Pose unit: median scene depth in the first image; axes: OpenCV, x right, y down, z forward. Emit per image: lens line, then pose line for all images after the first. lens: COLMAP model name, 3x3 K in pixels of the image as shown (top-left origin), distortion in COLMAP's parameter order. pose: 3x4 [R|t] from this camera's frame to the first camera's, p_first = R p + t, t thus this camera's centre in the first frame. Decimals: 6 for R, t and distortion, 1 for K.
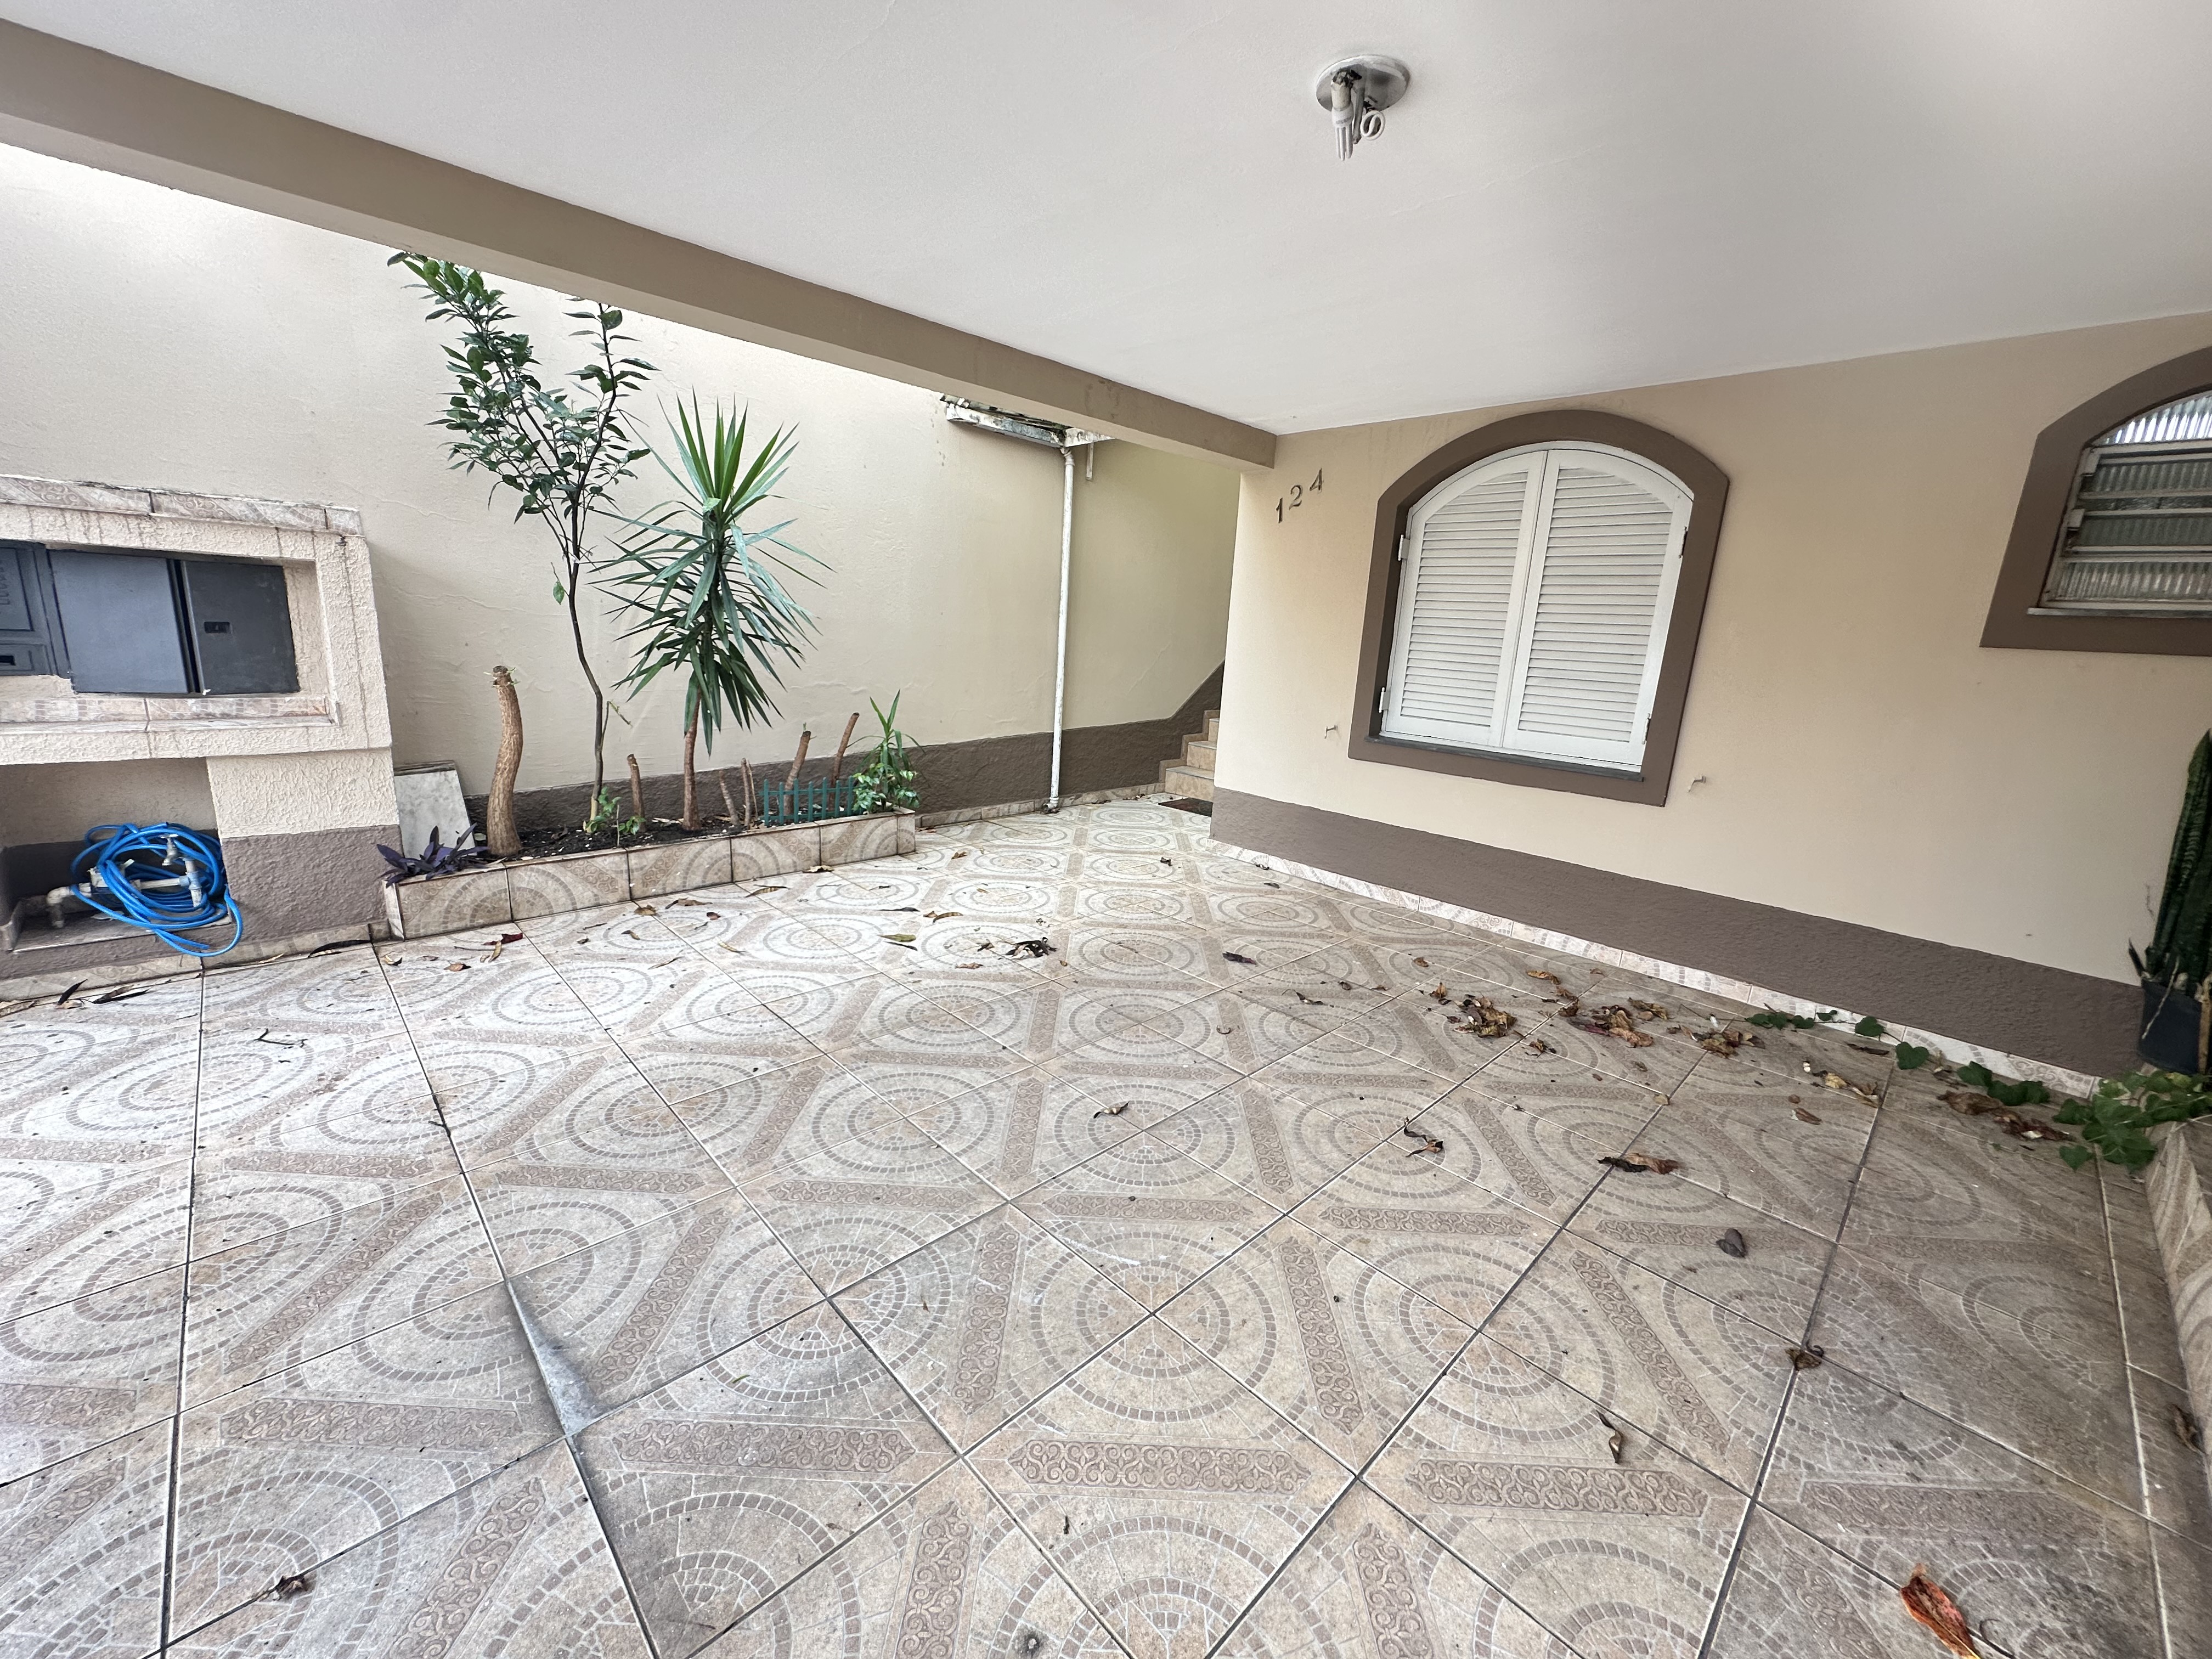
lens RADIAL K [[883.1, 0, 1106.0], [0, 883.1, 829.5], [0, 0, 1]] dist [-0.001057, 0.000142]
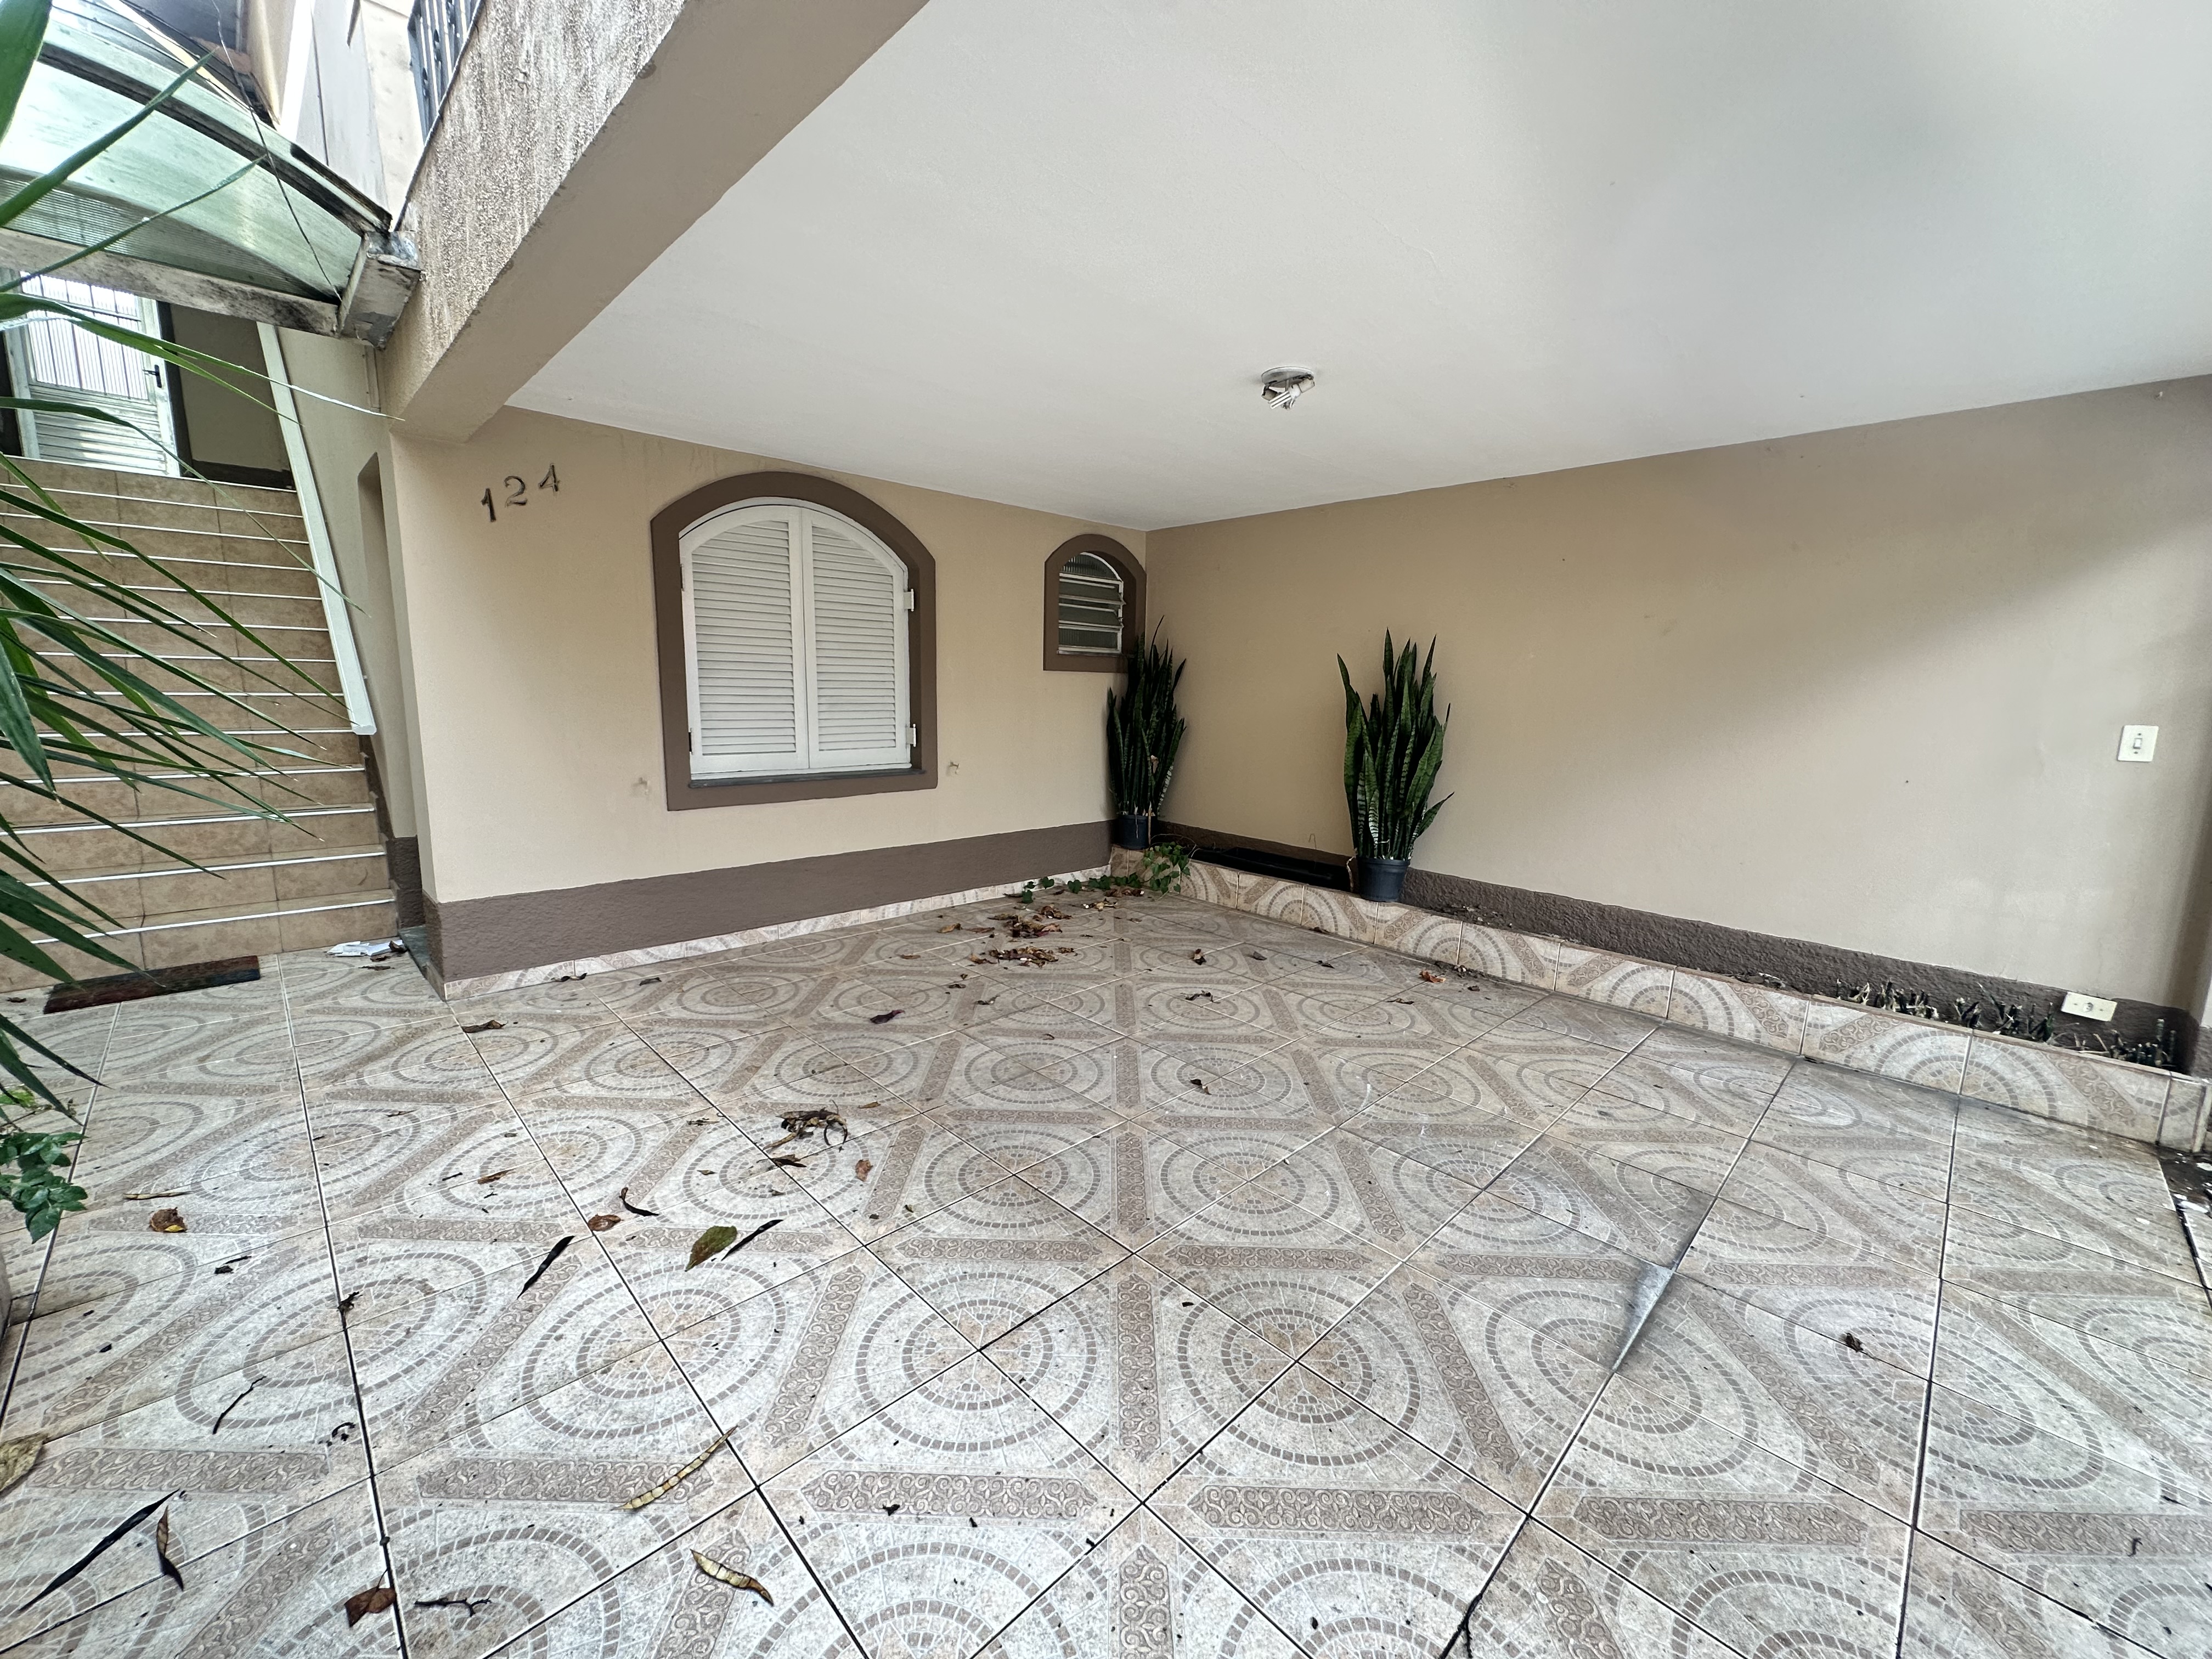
lens RADIAL K [[883.1, 0, 1106.0], [0, 883.1, 829.5], [0, 0, 1]] dist [-0.001057, 0.000142]
pose [[-0.012335, -0.217102, 0.976071, -0.827678], [0.201132, 0.955655, 0.215103, -0.230320], [-0.979486, 0.198972, 0.031878, 0.765612]]
